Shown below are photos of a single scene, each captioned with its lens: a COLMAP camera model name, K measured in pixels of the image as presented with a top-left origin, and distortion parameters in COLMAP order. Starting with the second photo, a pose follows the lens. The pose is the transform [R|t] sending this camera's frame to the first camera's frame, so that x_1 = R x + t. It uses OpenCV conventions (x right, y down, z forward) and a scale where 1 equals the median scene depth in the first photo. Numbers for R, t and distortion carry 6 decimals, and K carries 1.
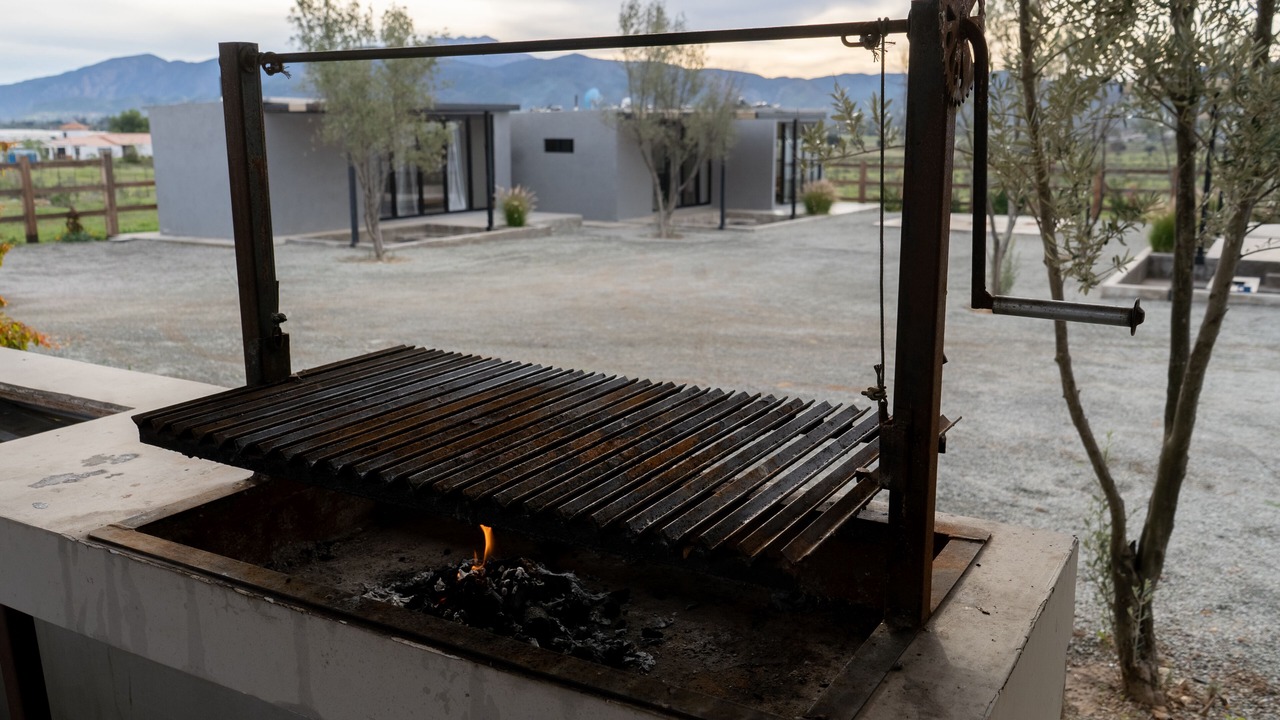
lens RADIAL K [[1086.3, 0, 643.0], [0, 1086.3, 352.4], [0, 0, 1]] dist [0.015086, 0.000935]
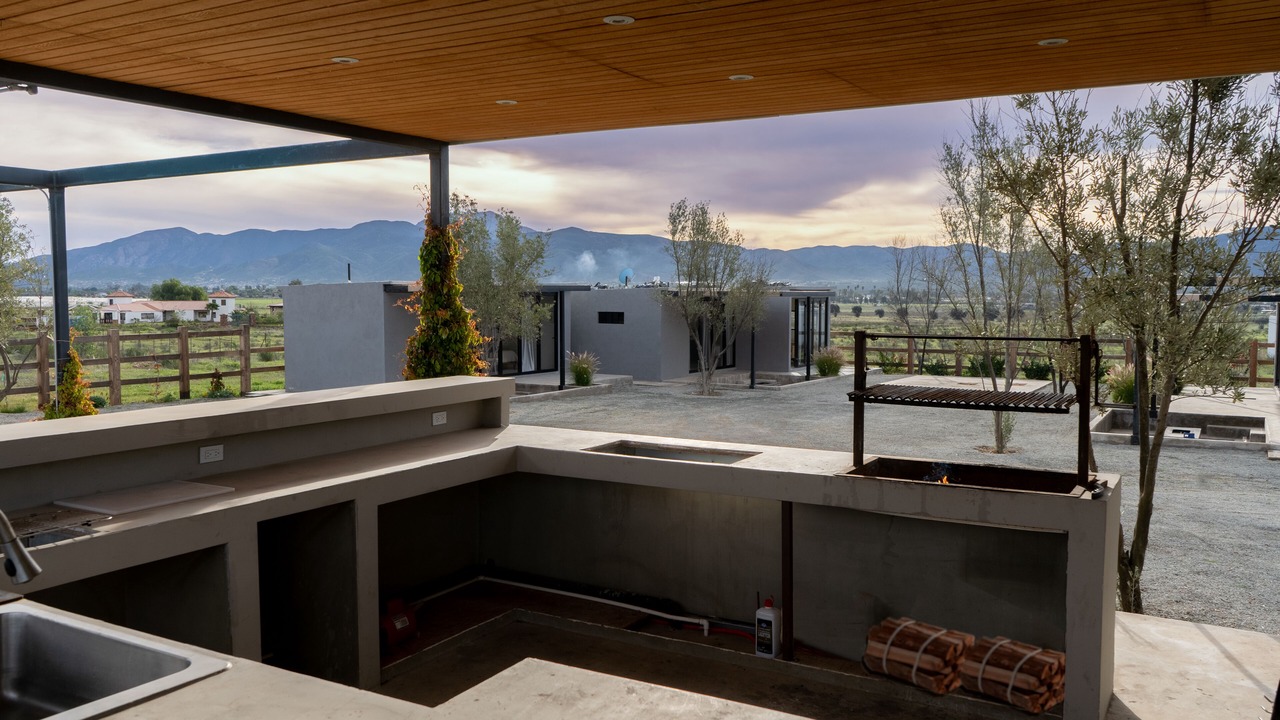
lens RADIAL K [[1033.1, 0, 640.0], [0, 1033.1, 360.0], [0, 0, 1]] dist [-0.006250, 0.004245]
pose [[0.999959, 0.002340, 0.008698, -0.062454], [-0.001102, 0.990199, -0.139661, 0.014362], [-0.008939, 0.139645, 0.990161, -0.122905]]
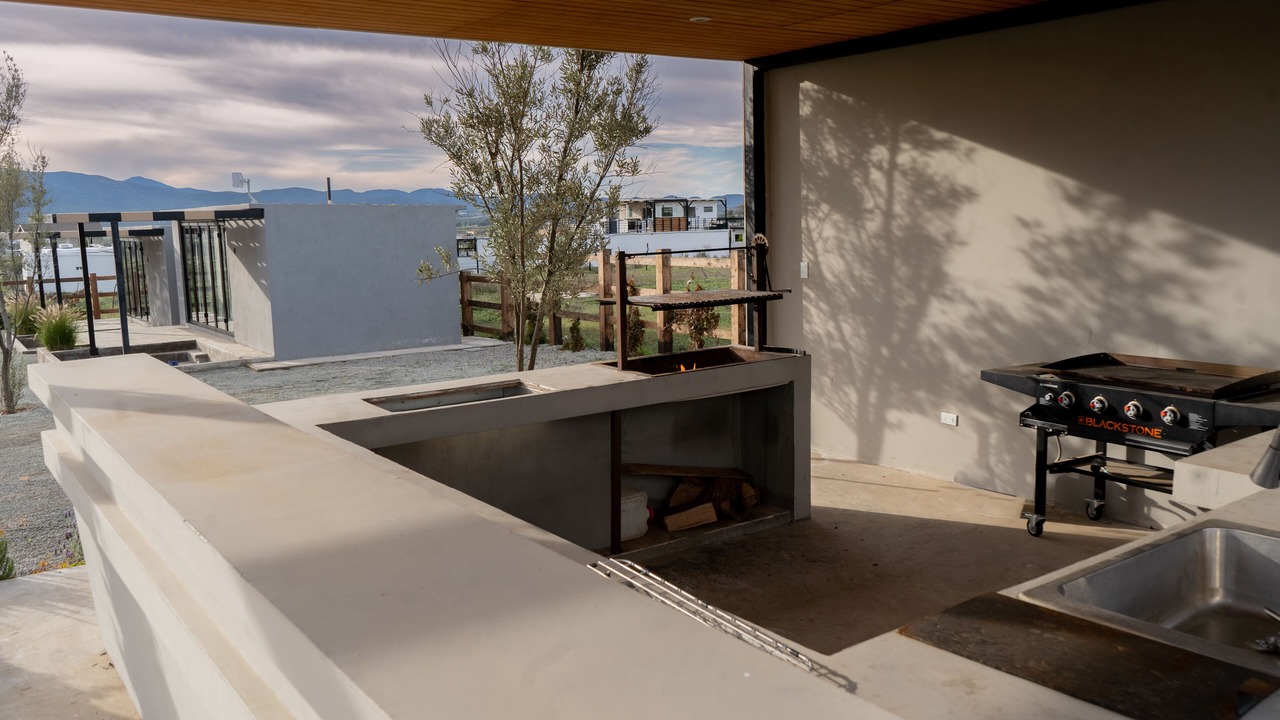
lens RADIAL K [[1033.1, 0, 640.0], [0, 1033.1, 360.0], [0, 0, 1]] dist [-0.006250, 0.004245]
pose [[0.407409, -0.139341, 0.902553, -0.211225], [0.214126, 0.975317, 0.053919, -0.005581], [-0.887788, 0.171293, 0.427189, -0.030365]]
